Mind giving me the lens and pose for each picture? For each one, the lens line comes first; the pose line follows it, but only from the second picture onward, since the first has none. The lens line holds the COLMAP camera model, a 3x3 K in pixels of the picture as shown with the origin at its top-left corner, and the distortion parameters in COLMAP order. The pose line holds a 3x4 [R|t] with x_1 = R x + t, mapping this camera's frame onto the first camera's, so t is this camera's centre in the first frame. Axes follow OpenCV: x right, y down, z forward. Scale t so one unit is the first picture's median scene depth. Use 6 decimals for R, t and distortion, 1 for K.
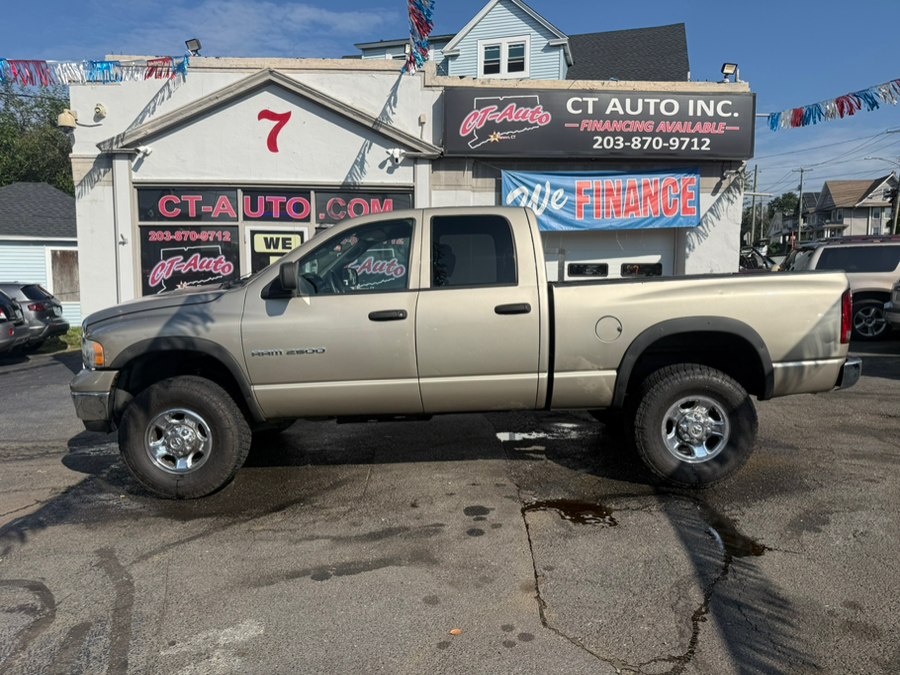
lens RADIAL K [[648.5, 0, 451.7], [0, 648.5, 346.7], [0, 0, 1]] dist [0.018327, -0.024930]
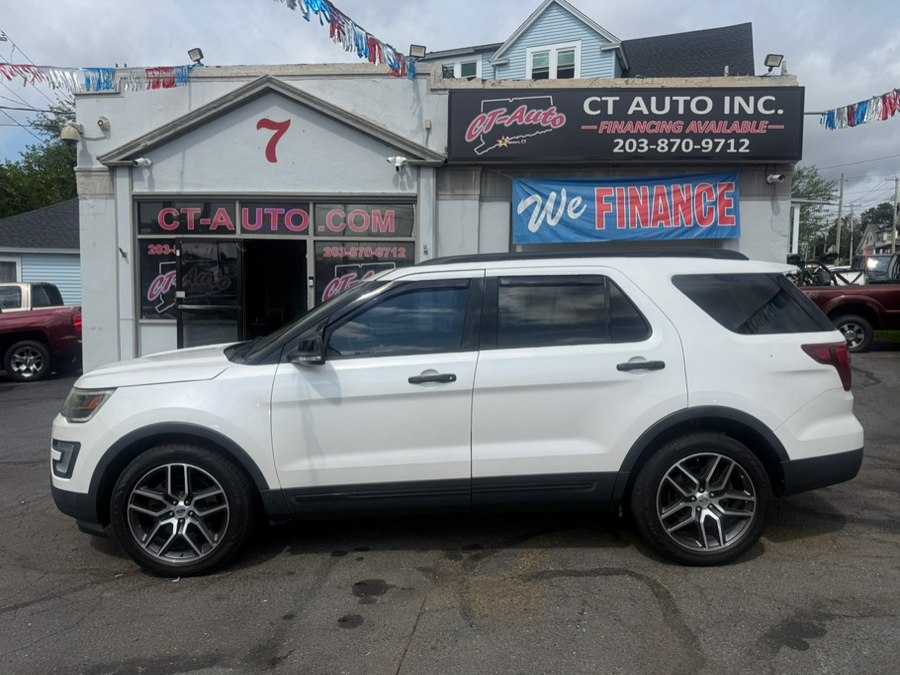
lens RADIAL K [[646.5, 0, 446.3], [0, 646.5, 344.3], [0, 0, 1]] dist [0.046974, -0.079675]
pose [[0.993144, 0.016604, -0.115709, 0.095954], [-0.019346, 0.999557, -0.022621, -0.014054], [0.115282, 0.024704, 0.993026, 0.083221]]
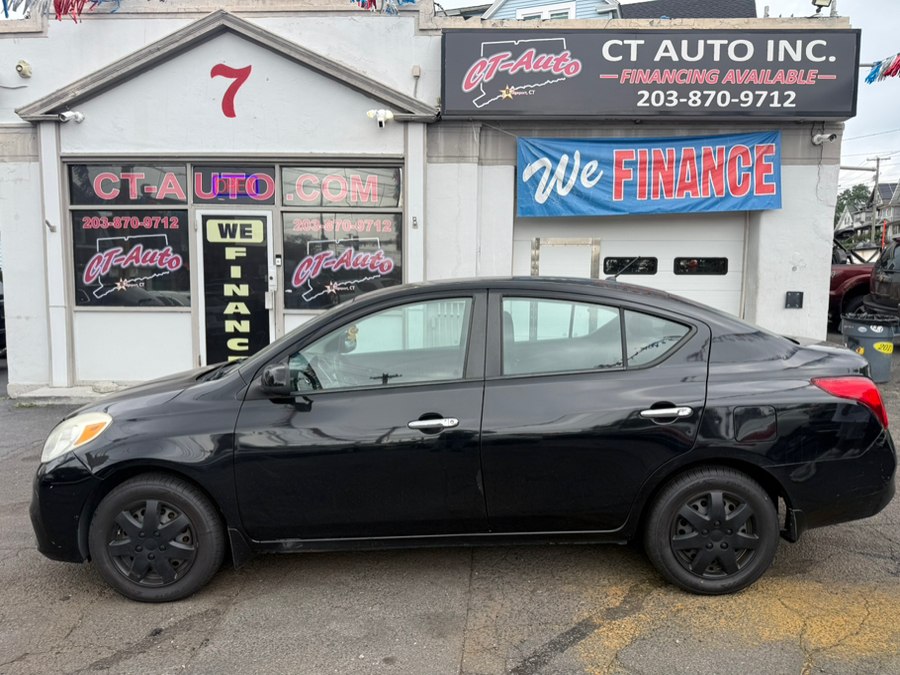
lens RADIAL K [[648.5, 0, 451.7], [0, 648.5, 346.7], [0, 0, 1]] dist [0.018327, -0.024930]
pose [[0.996919, 0.013440, -0.077279, 0.063463], [-0.012817, 0.999881, 0.008555, -0.026995], [0.077385, -0.007538, 0.996973, 0.219209]]
